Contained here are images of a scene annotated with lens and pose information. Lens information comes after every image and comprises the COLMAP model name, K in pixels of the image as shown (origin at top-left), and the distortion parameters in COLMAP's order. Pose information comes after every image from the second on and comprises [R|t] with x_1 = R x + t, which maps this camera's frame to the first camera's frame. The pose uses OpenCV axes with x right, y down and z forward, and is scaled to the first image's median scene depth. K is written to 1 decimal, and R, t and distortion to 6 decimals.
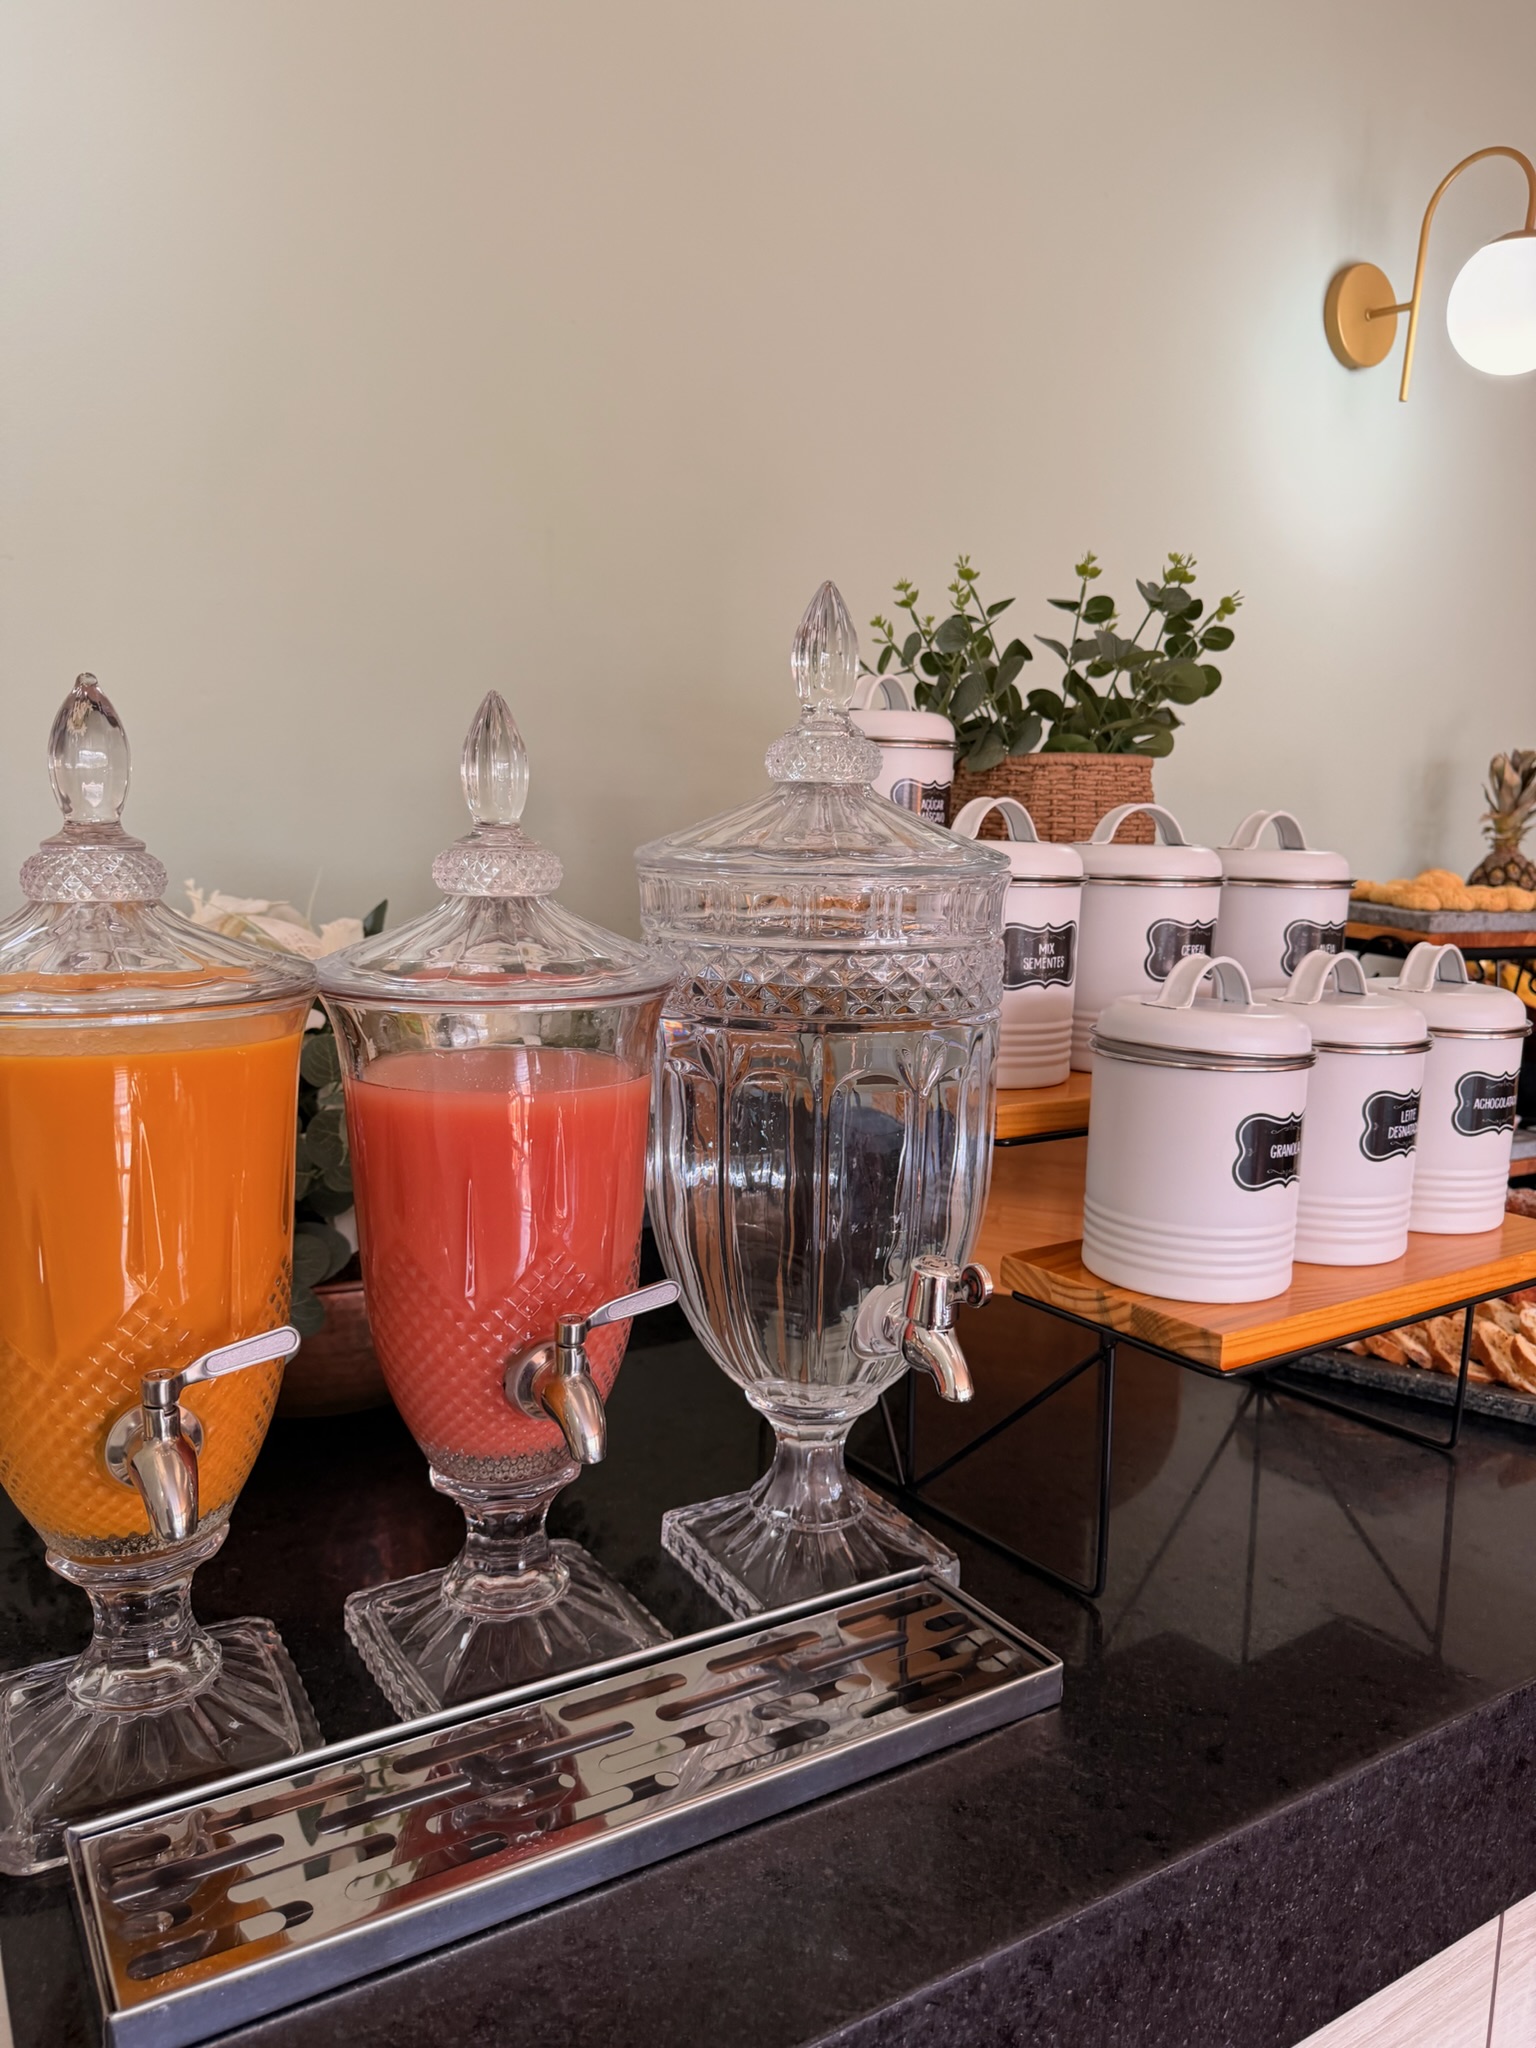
lens RADIAL K [[1489.0, 0, 747.3], [0, 1489.0, 1022.7], [0, 0, 1]] dist [-0.003902, -0.023412]
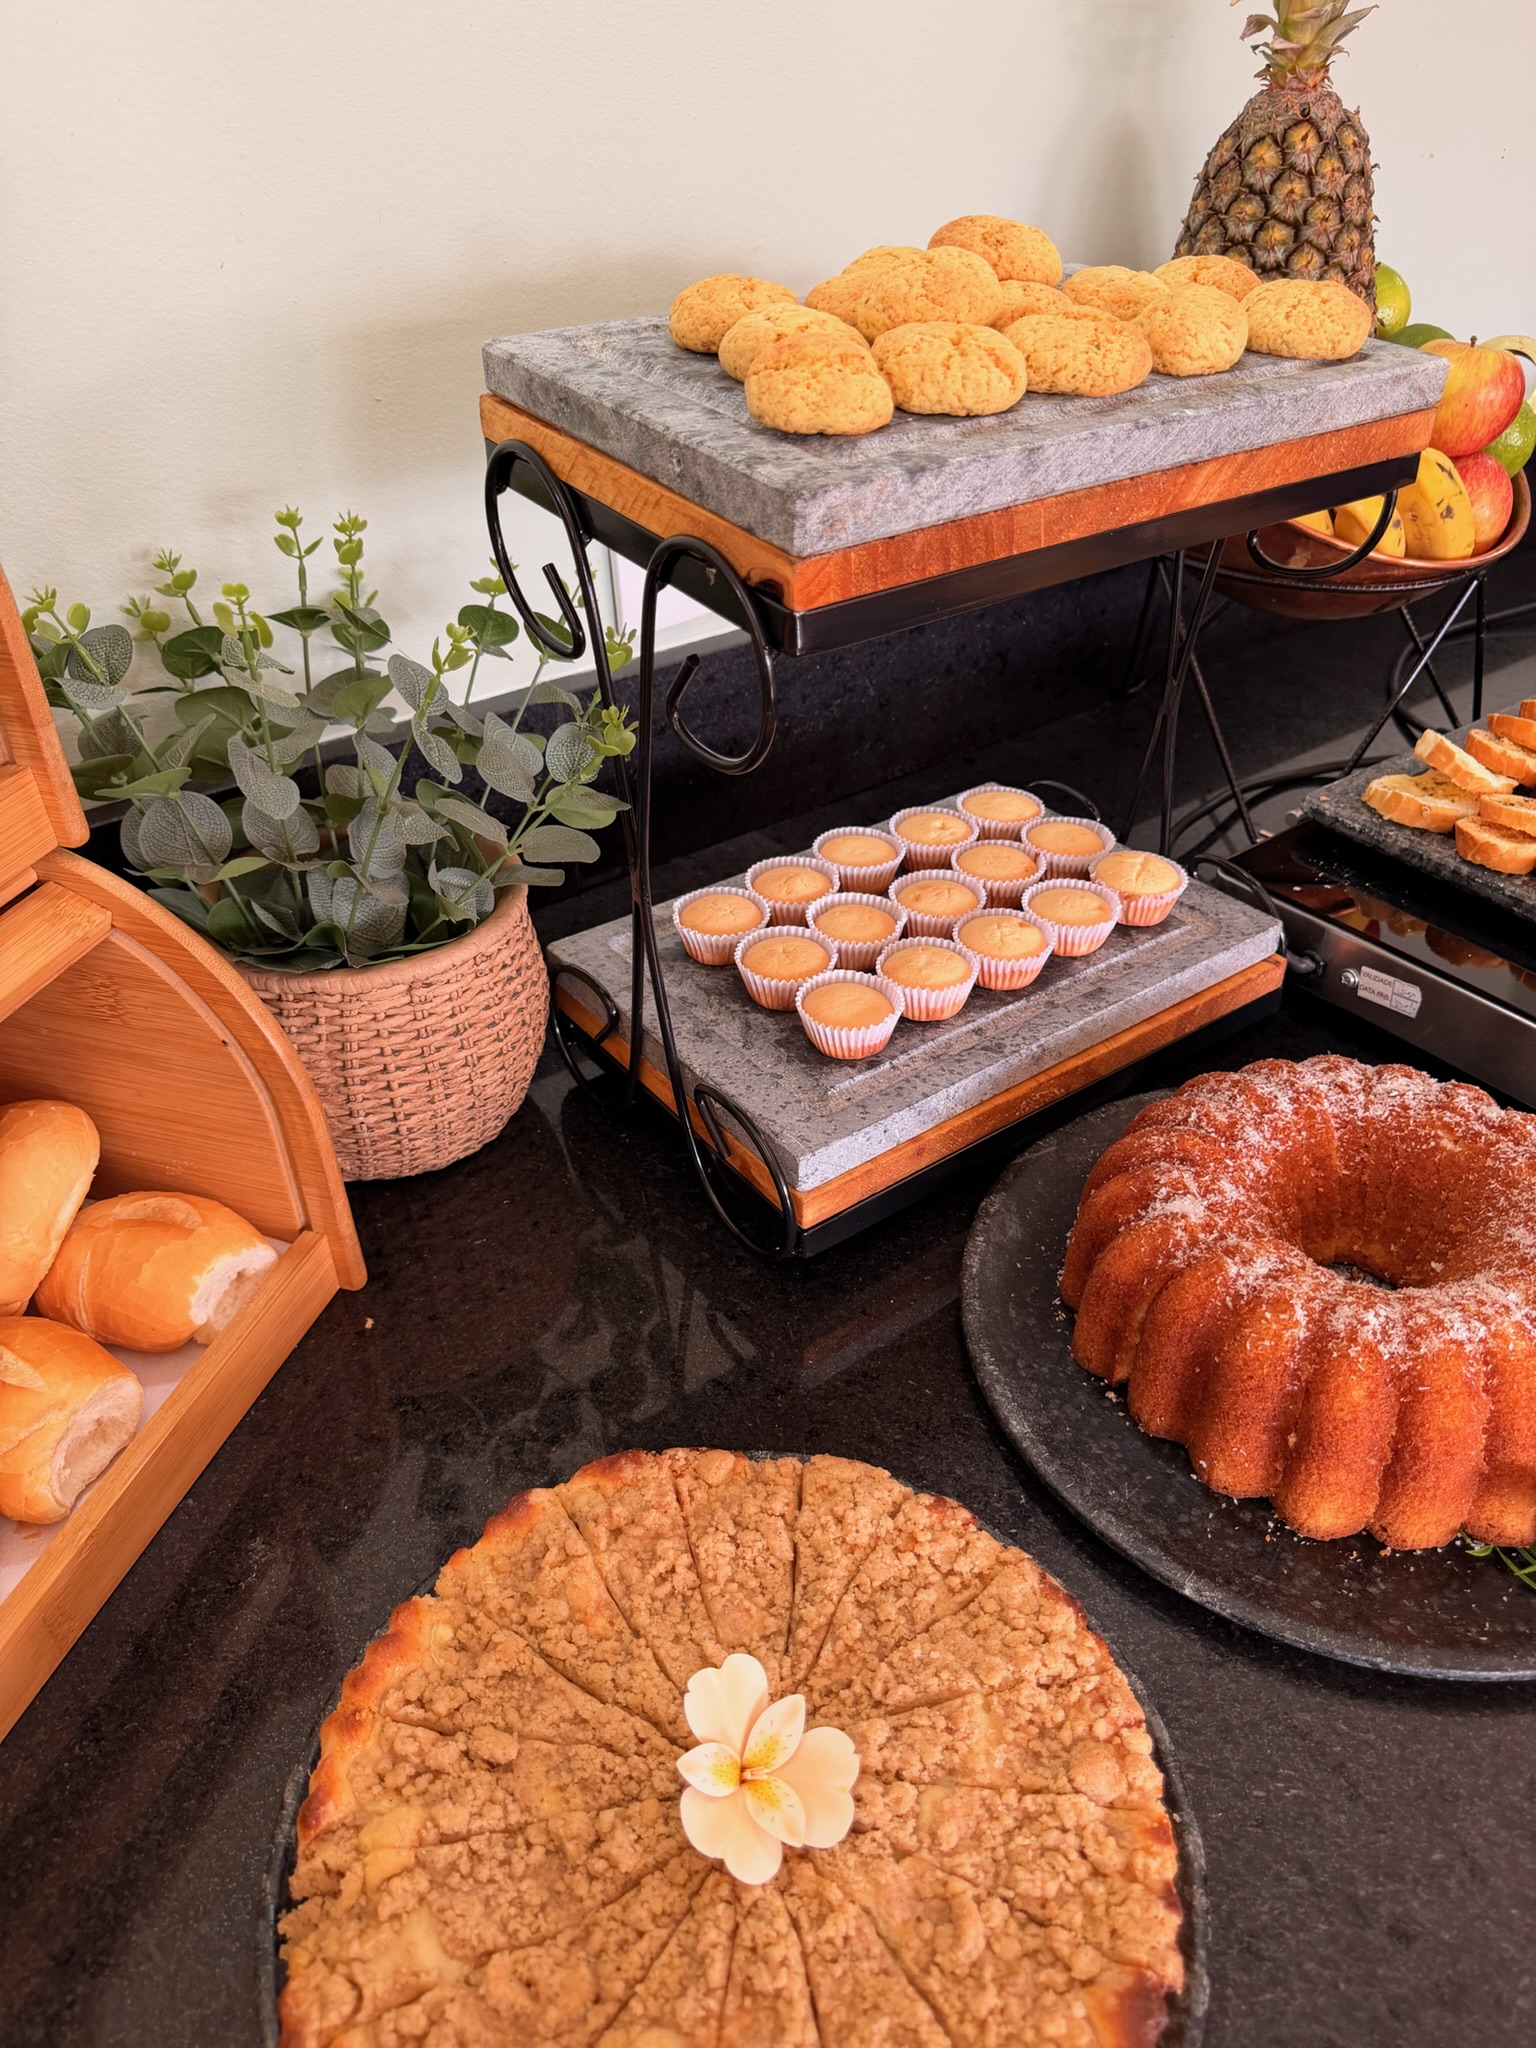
lens RADIAL K [[1563.2, 0, 764.3], [0, 1563.2, 963.0], [0, 0, 1]] dist [-0.000709, 0.001174]
pose [[0.995986, -0.073994, 0.050360, 1.048010], [0.044881, 0.899670, 0.434257, -0.291871], [-0.077440, -0.430254, 0.899380, 1.694753]]
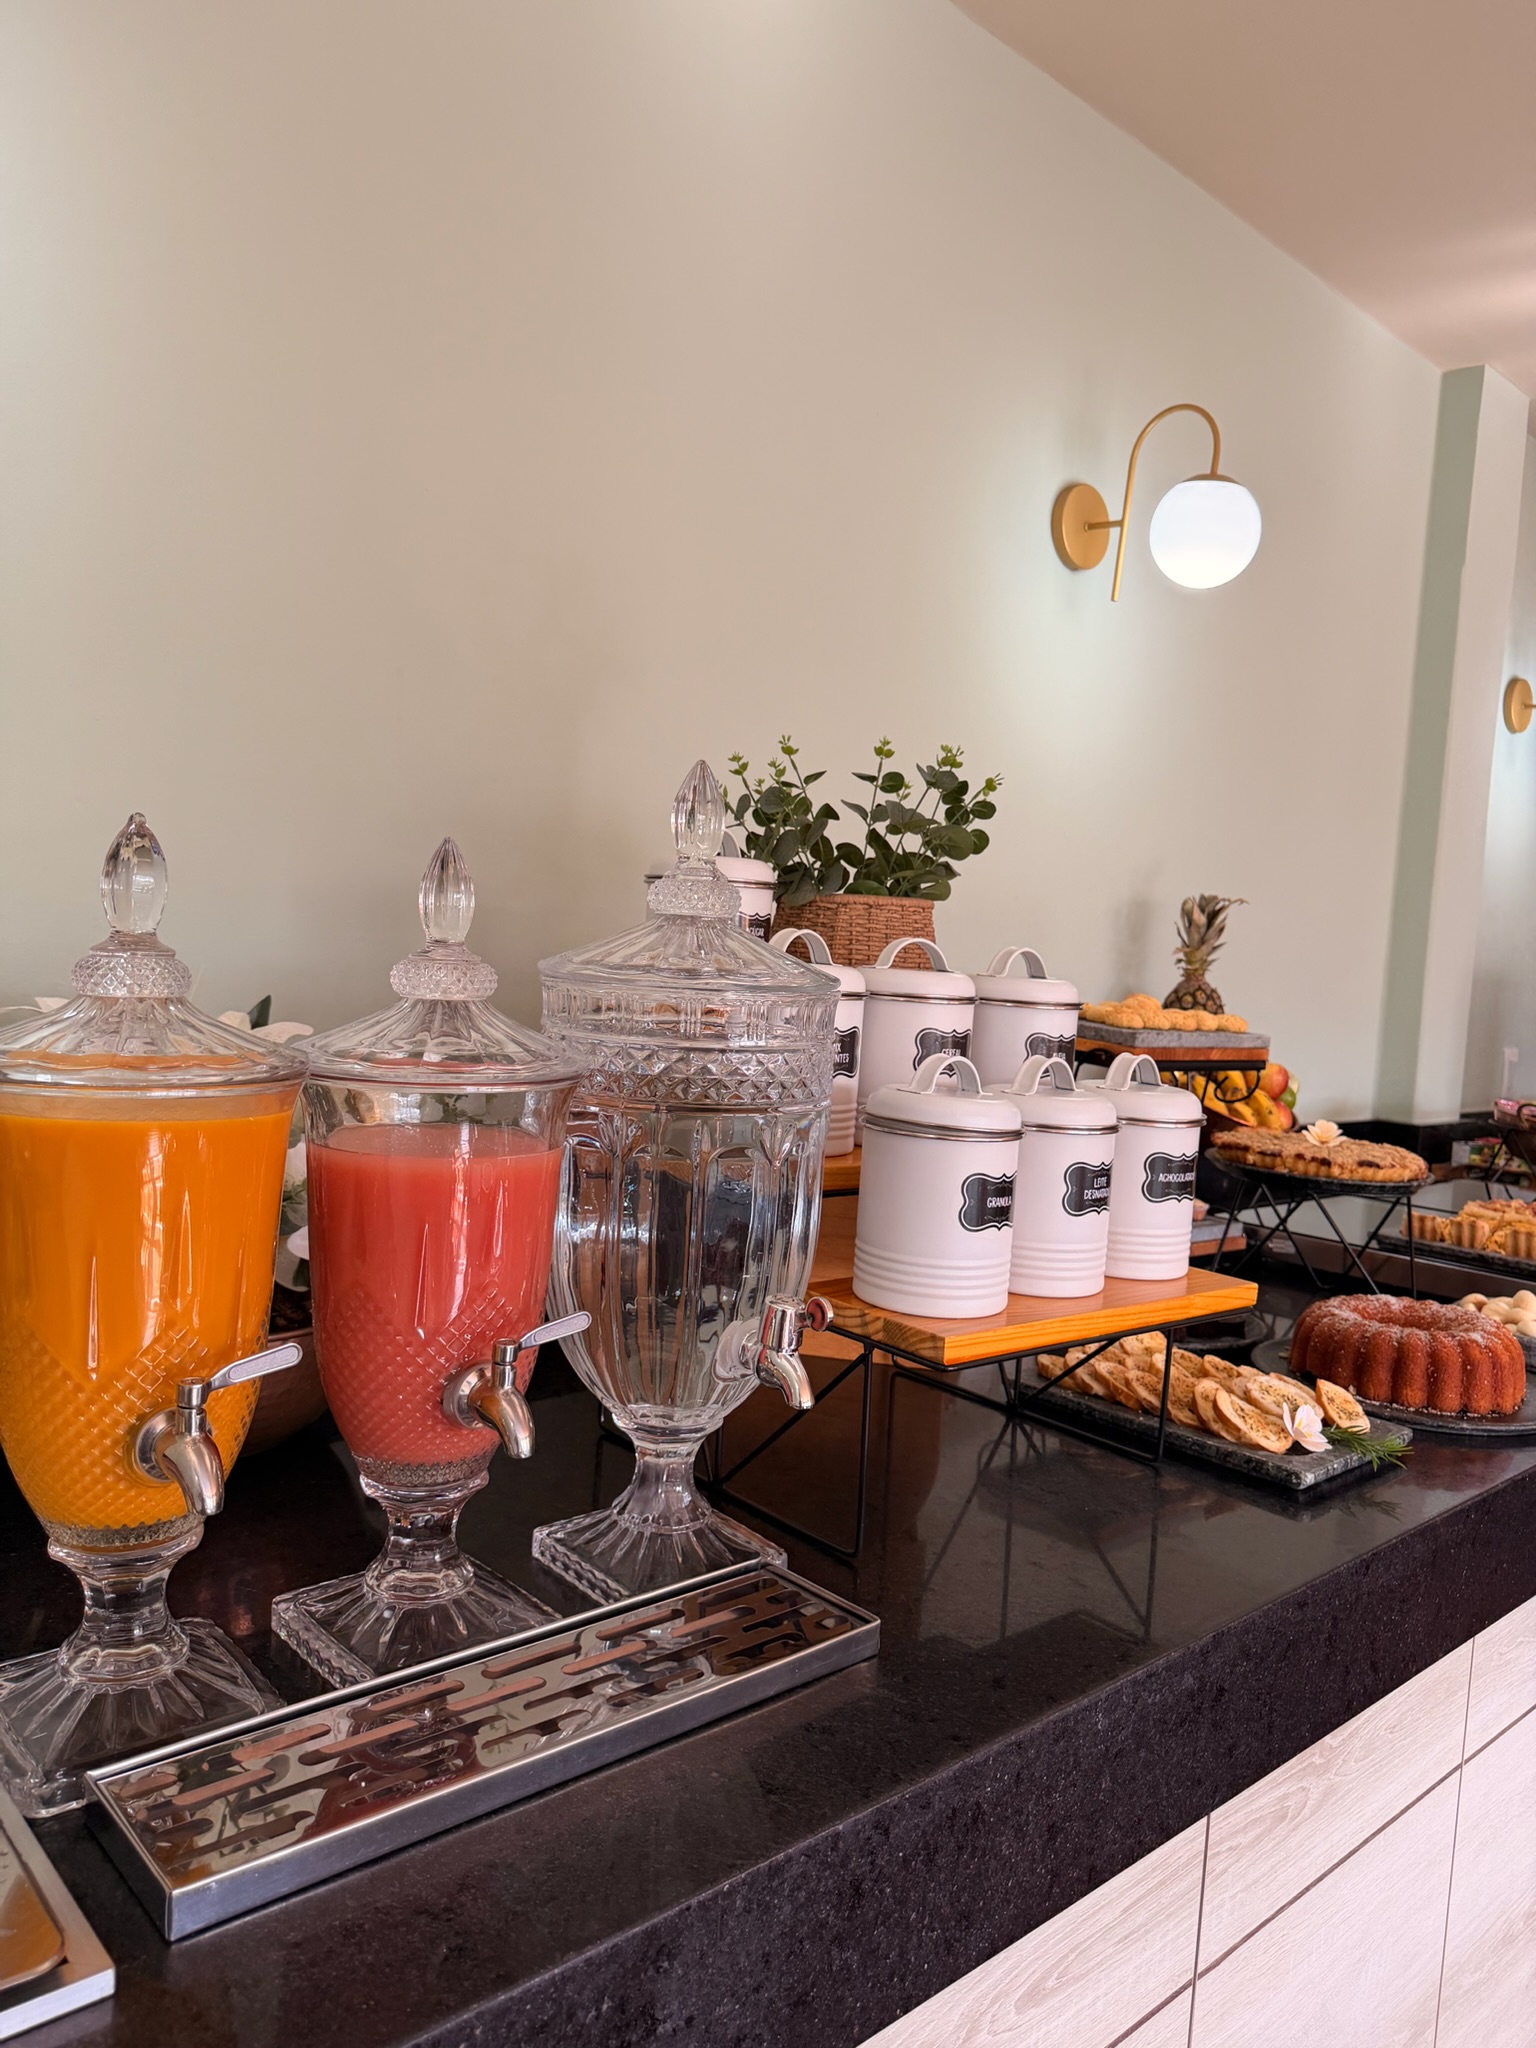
lens RADIAL K [[1465.2, 0, 742.4], [0, 1465.2, 1018.7], [0, 0, 1]] dist [0.004305, -0.064796]
pose [[0.984562, 0.024989, 0.173245, -0.123057], [-0.012313, 0.997193, -0.073857, 0.015519], [-0.174604, 0.070584, 0.982106, -0.219576]]
